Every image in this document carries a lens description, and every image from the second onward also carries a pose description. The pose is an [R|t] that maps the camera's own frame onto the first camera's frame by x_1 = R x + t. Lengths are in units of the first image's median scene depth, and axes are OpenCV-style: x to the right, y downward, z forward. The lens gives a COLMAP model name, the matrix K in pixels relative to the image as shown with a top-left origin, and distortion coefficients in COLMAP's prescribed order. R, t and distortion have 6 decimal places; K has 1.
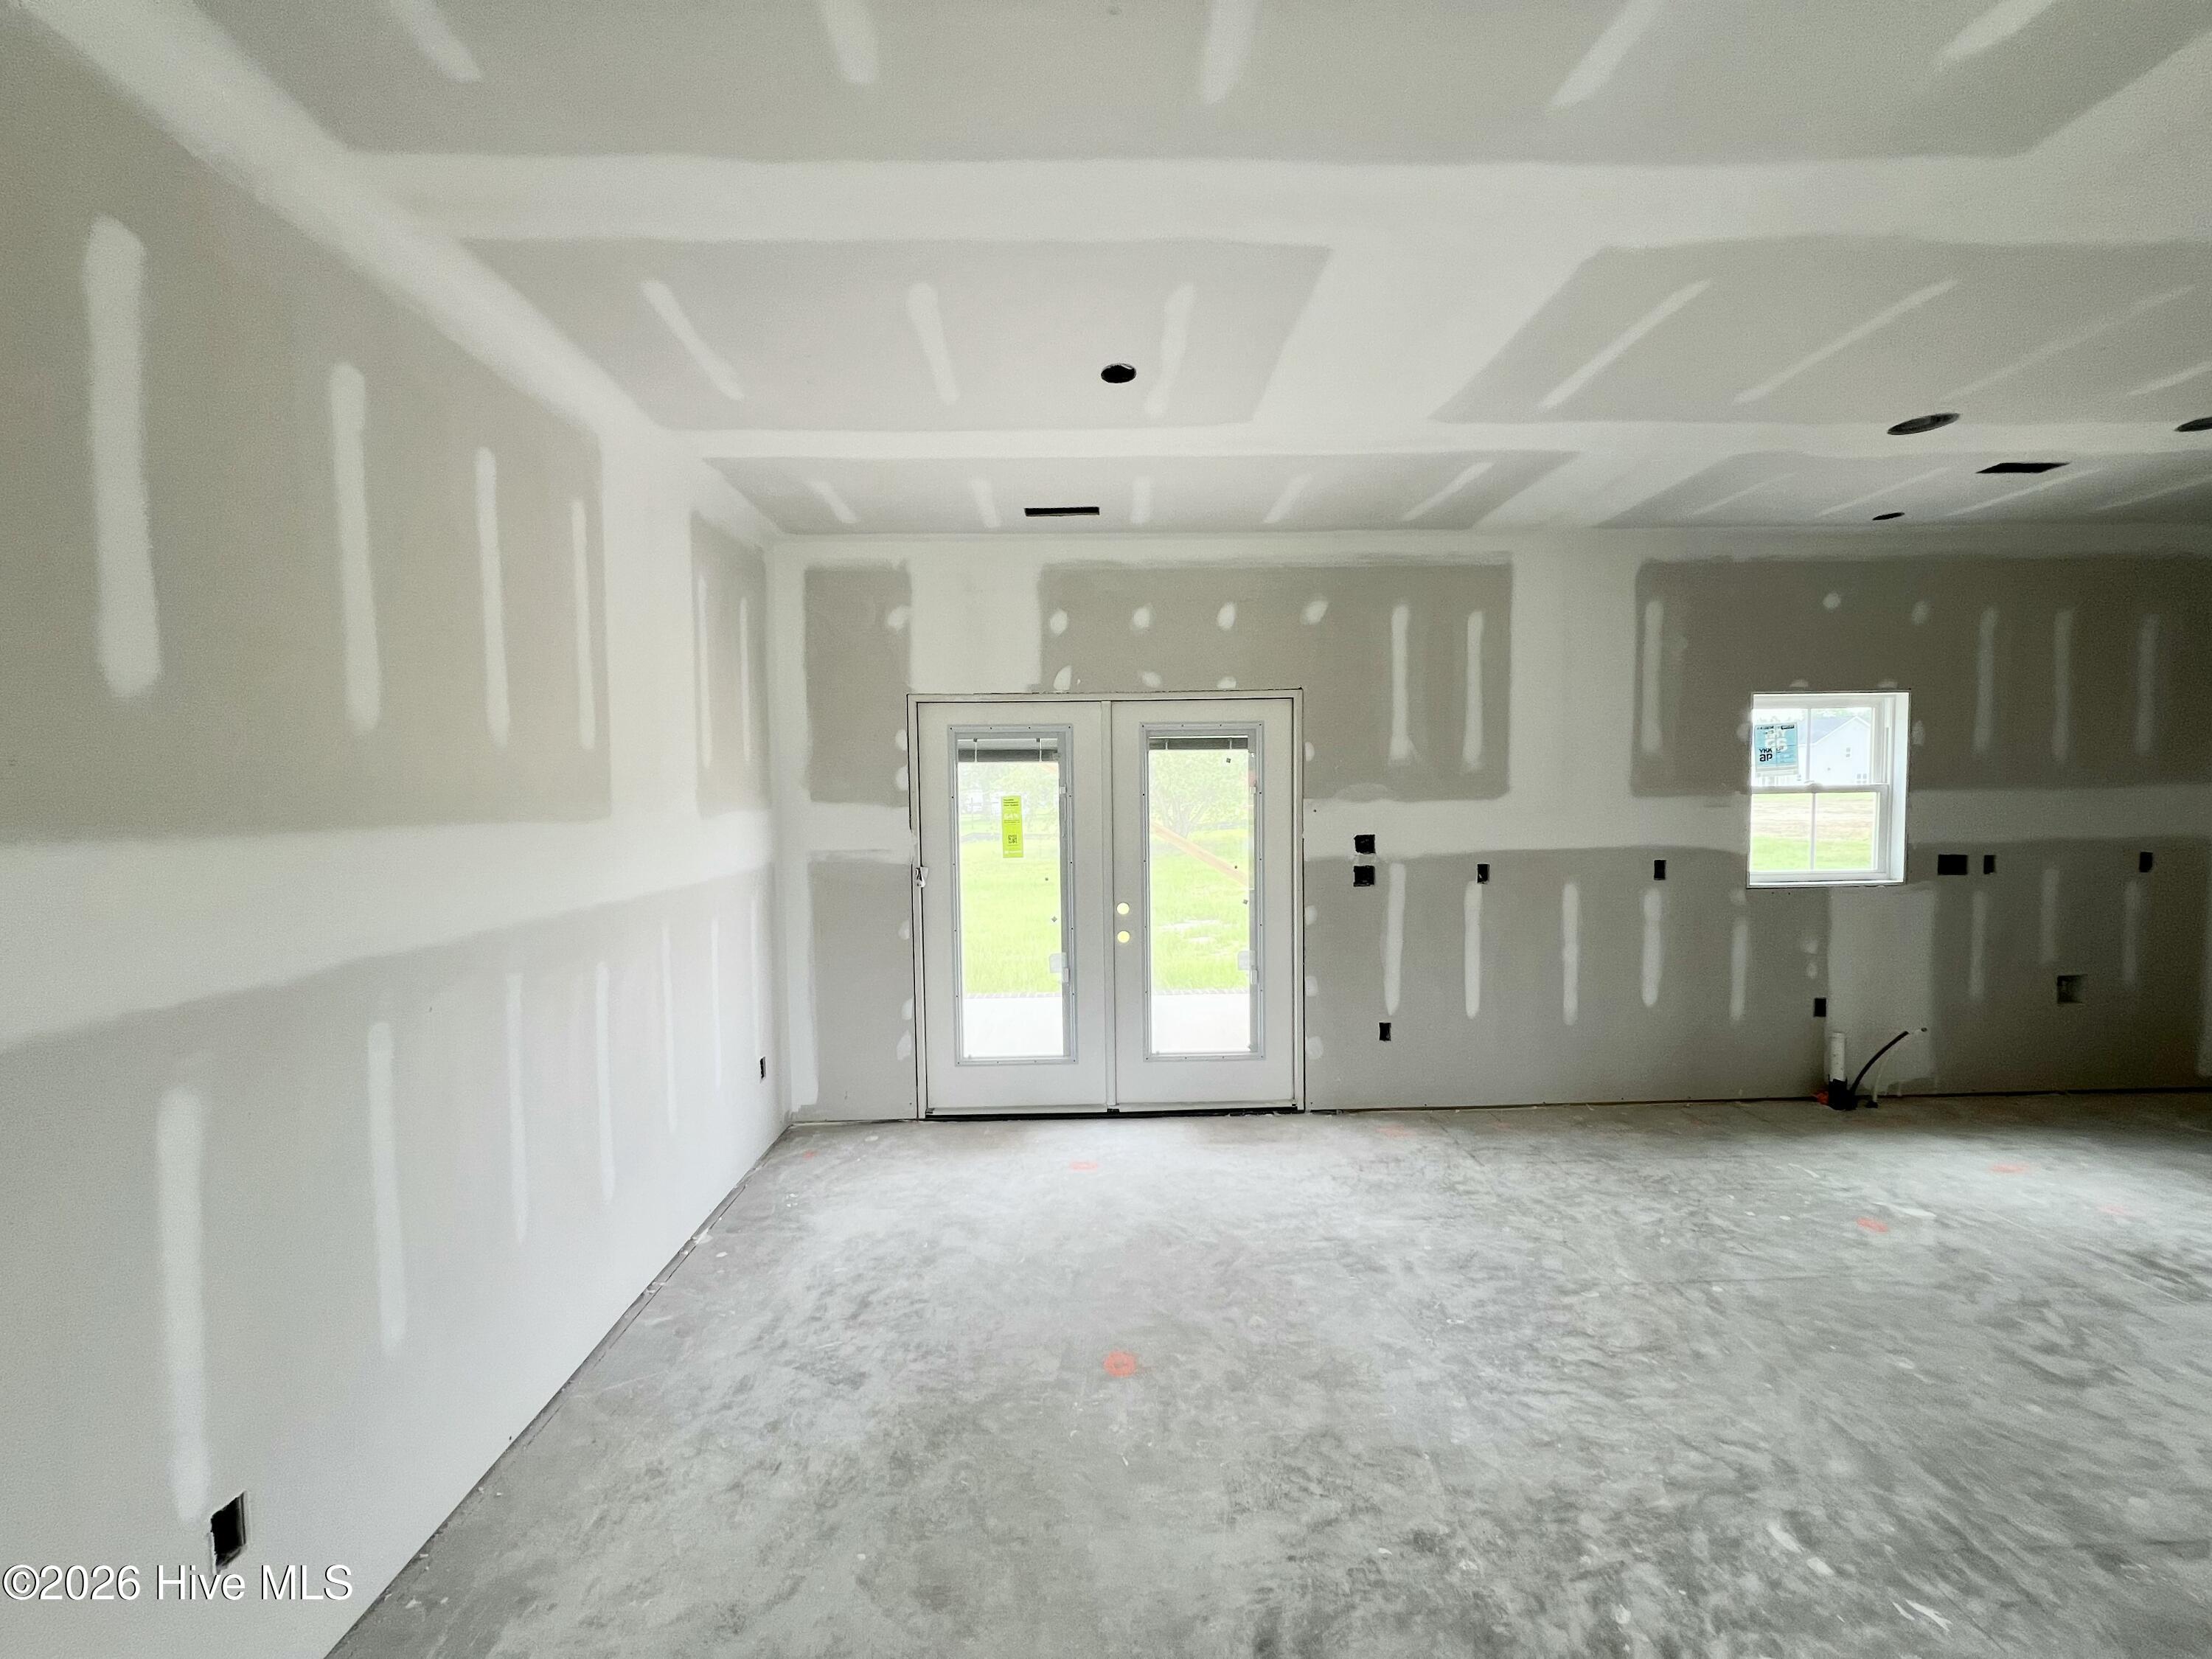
lens RADIAL K [[882.9, 0, 1107.3], [0, 882.9, 827.5], [0, 0, 1]] dist [-0.002642, 0.000841]
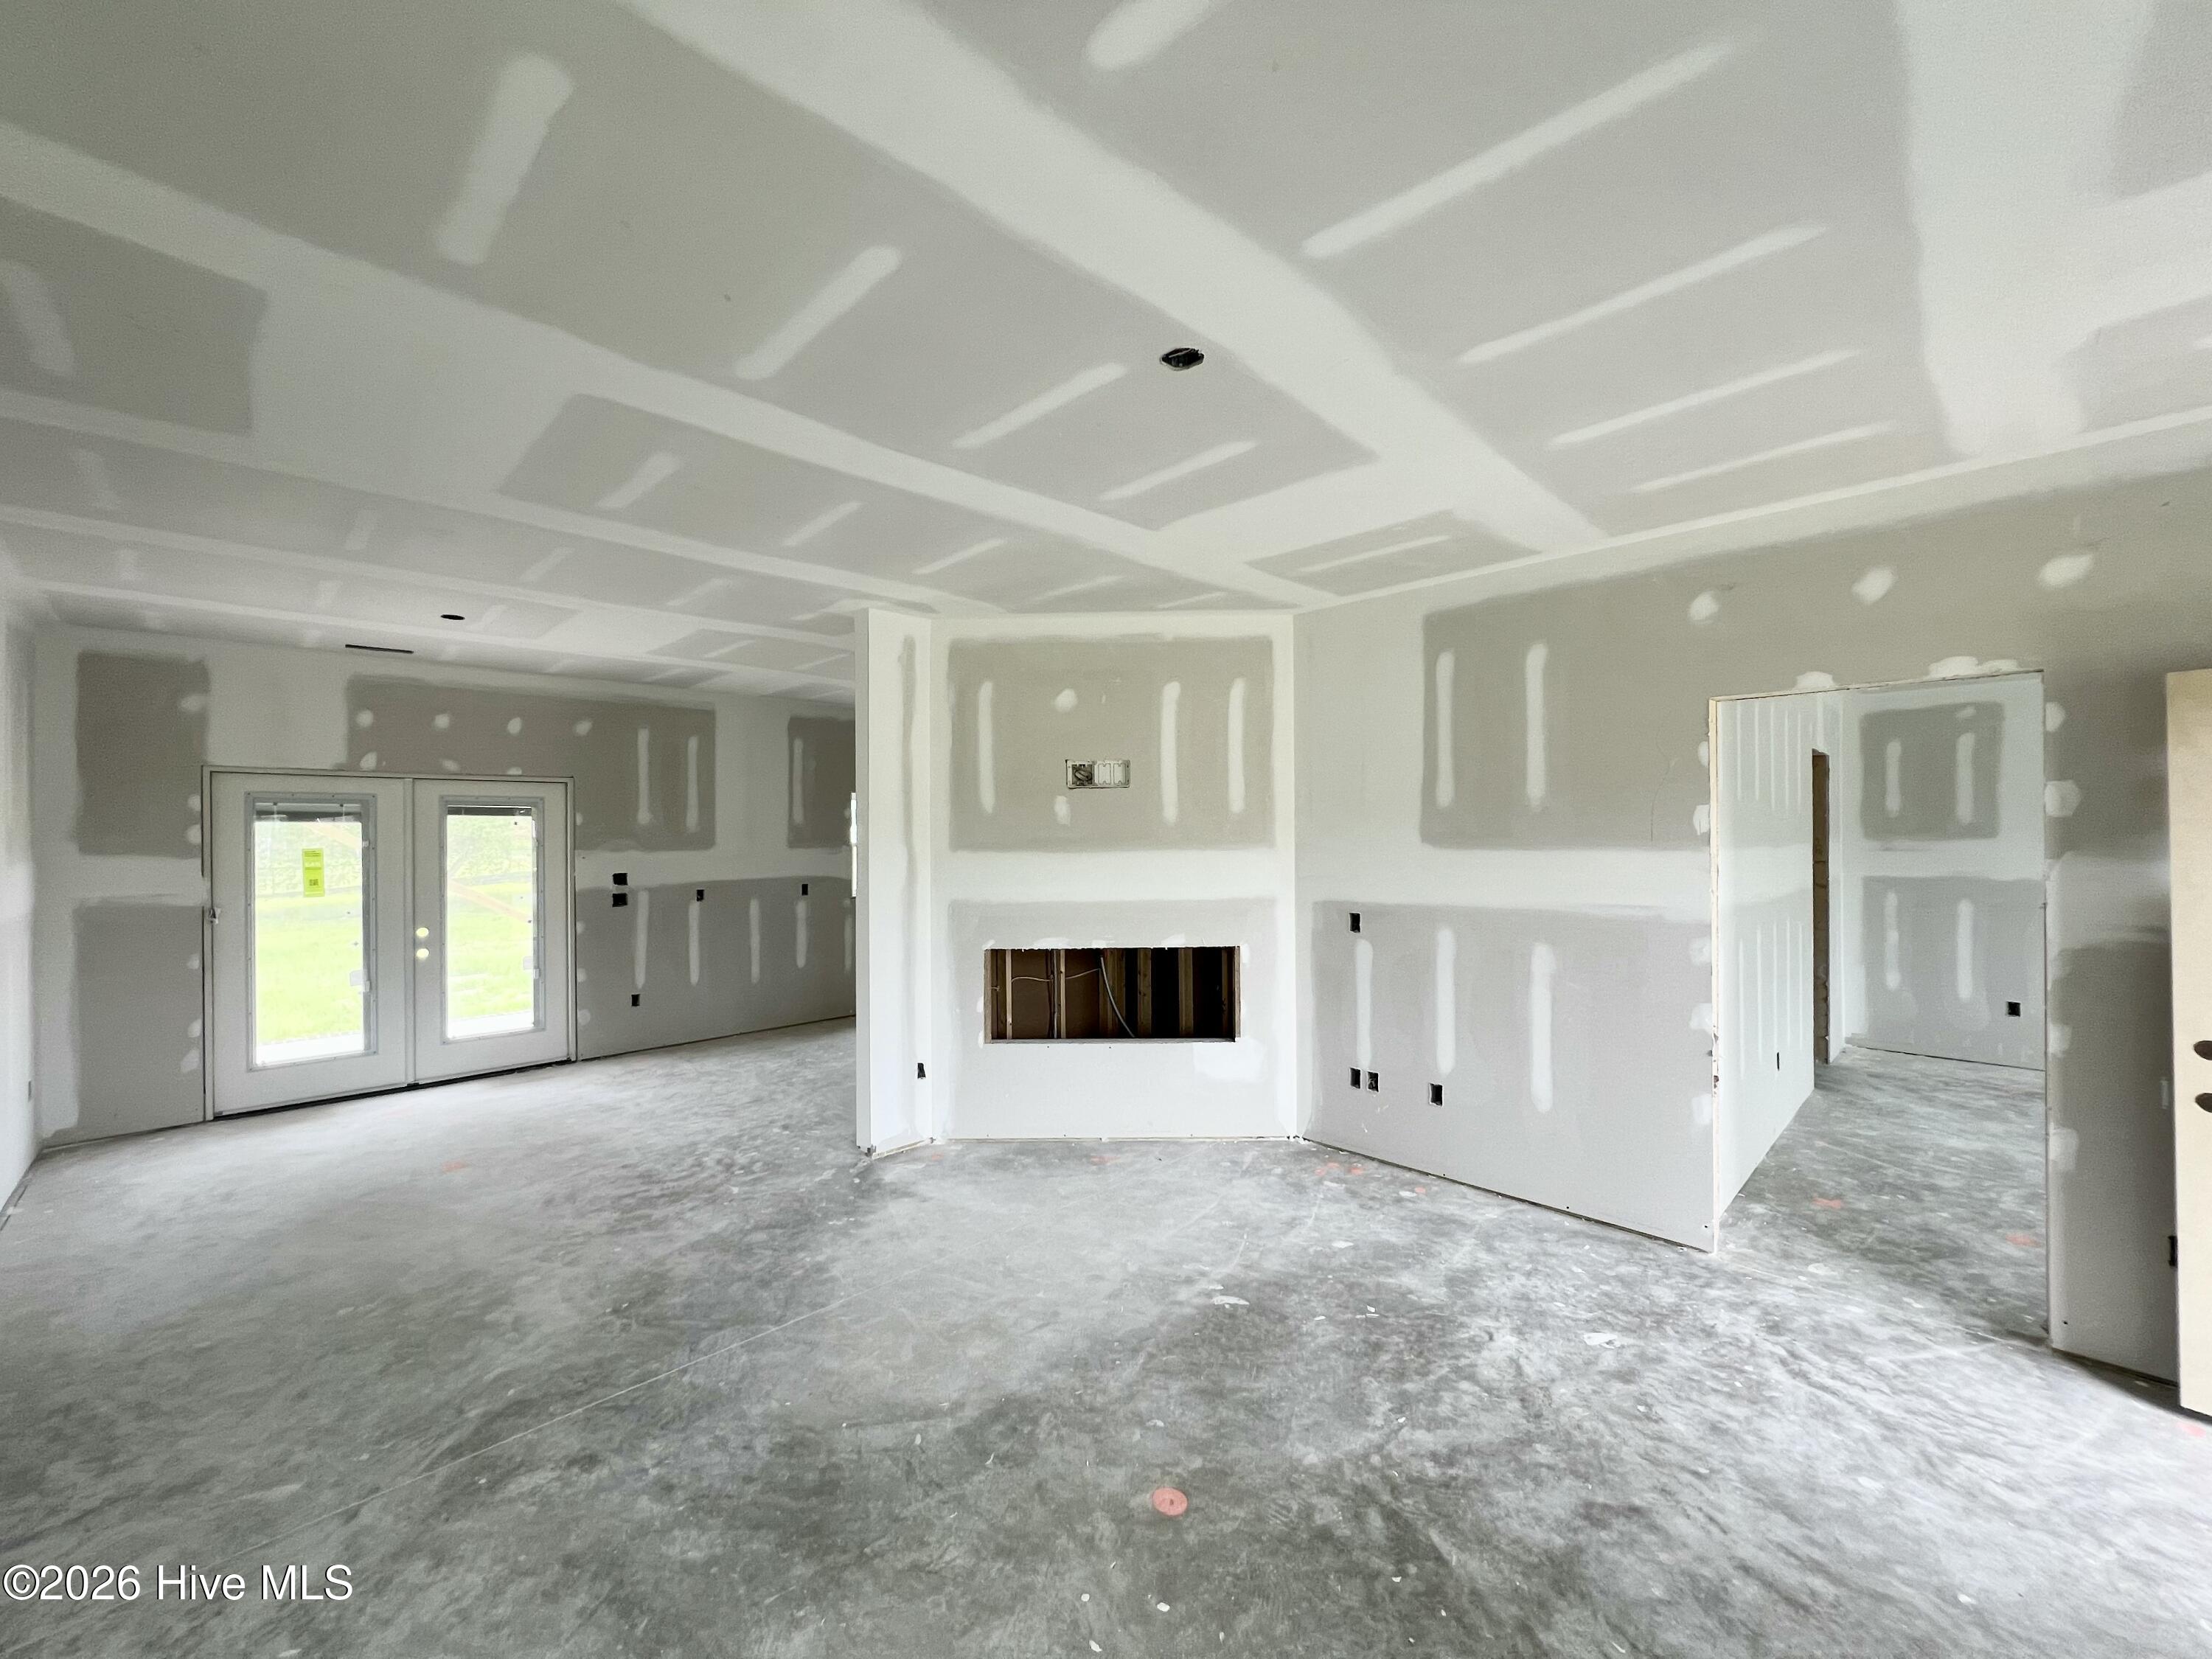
lens RADIAL K [[882.9, 0, 1104.1], [0, 882.9, 837.1], [0, 0, 1]] dist [-0.002642, 0.000841]
pose [[0.734806, 0.006634, 0.678245, -0.135228], [0.025731, 0.998960, -0.037647, 0.025095], [-0.677789, 0.045115, 0.733871, -0.719365]]
